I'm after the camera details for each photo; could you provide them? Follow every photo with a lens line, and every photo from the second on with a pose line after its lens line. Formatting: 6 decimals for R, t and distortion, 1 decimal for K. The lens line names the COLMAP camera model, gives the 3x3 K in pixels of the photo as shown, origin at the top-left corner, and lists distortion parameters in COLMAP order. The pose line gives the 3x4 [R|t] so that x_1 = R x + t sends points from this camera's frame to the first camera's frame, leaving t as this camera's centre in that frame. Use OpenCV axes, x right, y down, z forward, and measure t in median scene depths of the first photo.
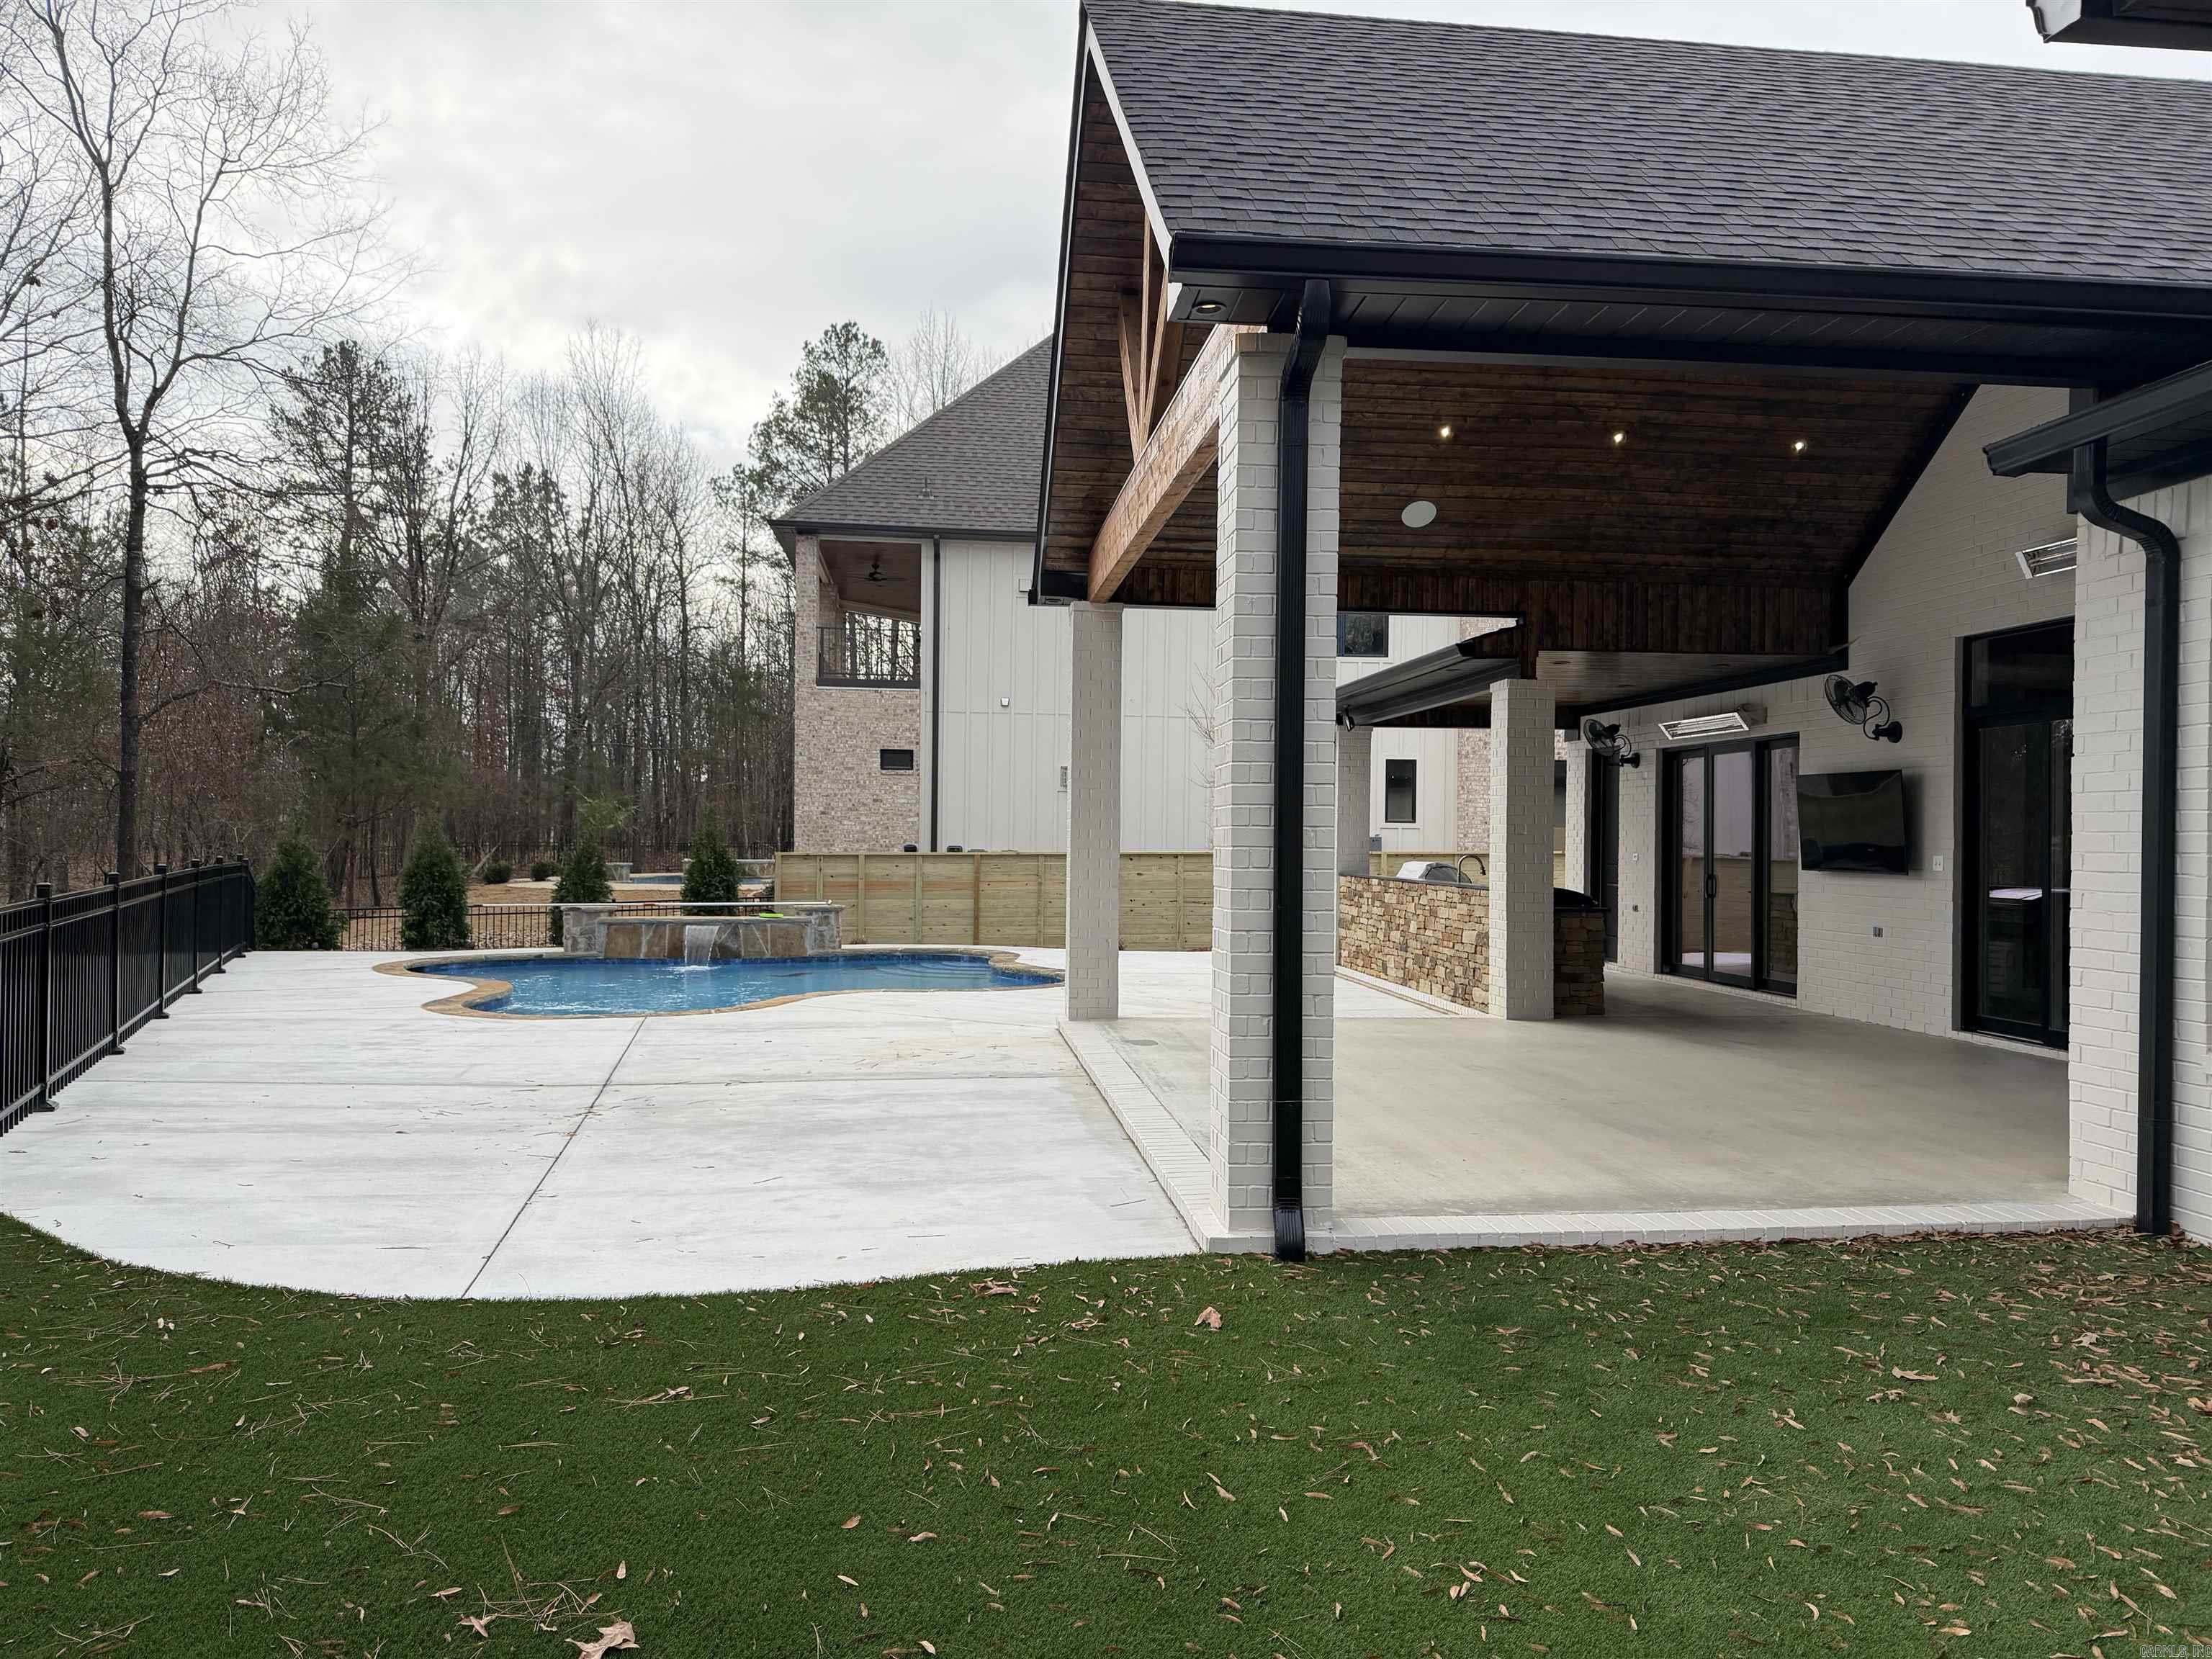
lens RADIAL K [[1525.2, 0, 1120.2], [0, 1525.2, 834.5], [0, 0, 1]] dist [0.148093, -0.252512]
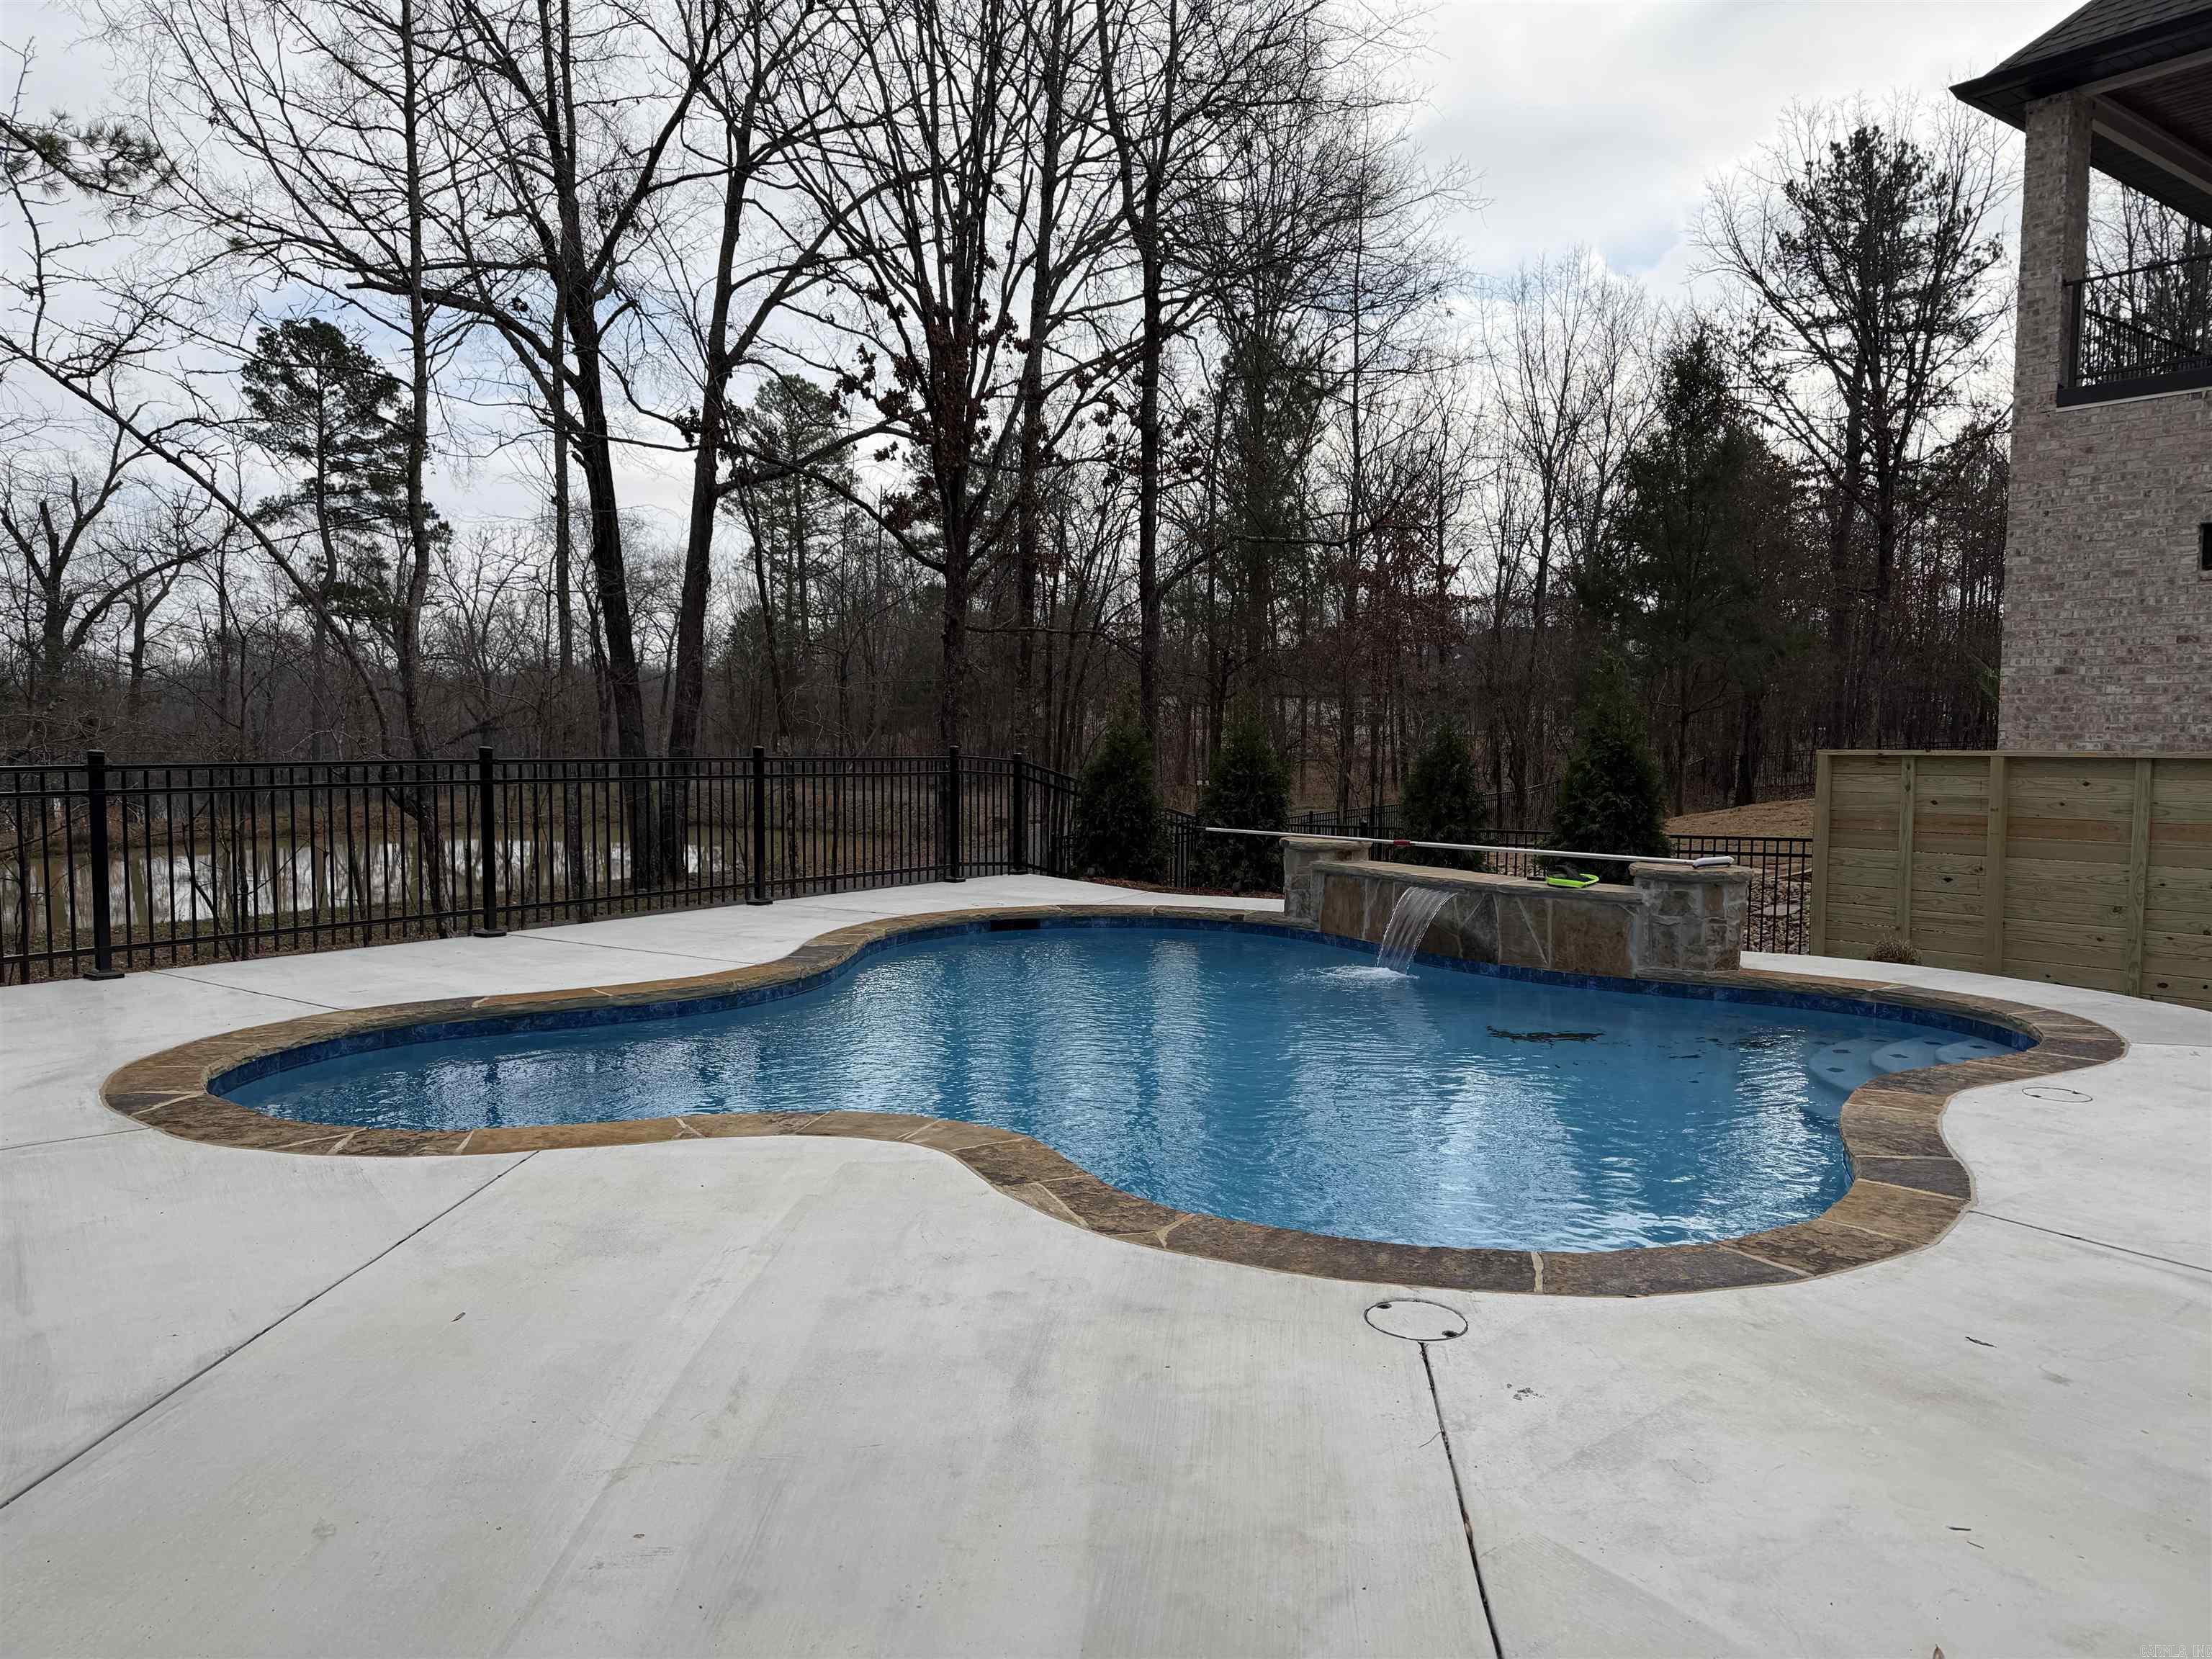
lens RADIAL K [[1525.2, 0, 1120.2], [0, 1525.2, 834.5], [0, 0, 1]] dist [0.148093, -0.252512]
pose [[0.483852, 0.051887, -0.873610, 0.104415], [0.003219, 0.998129, 0.061065, 0.007490], [0.875144, -0.032359, 0.482780, 0.562706]]
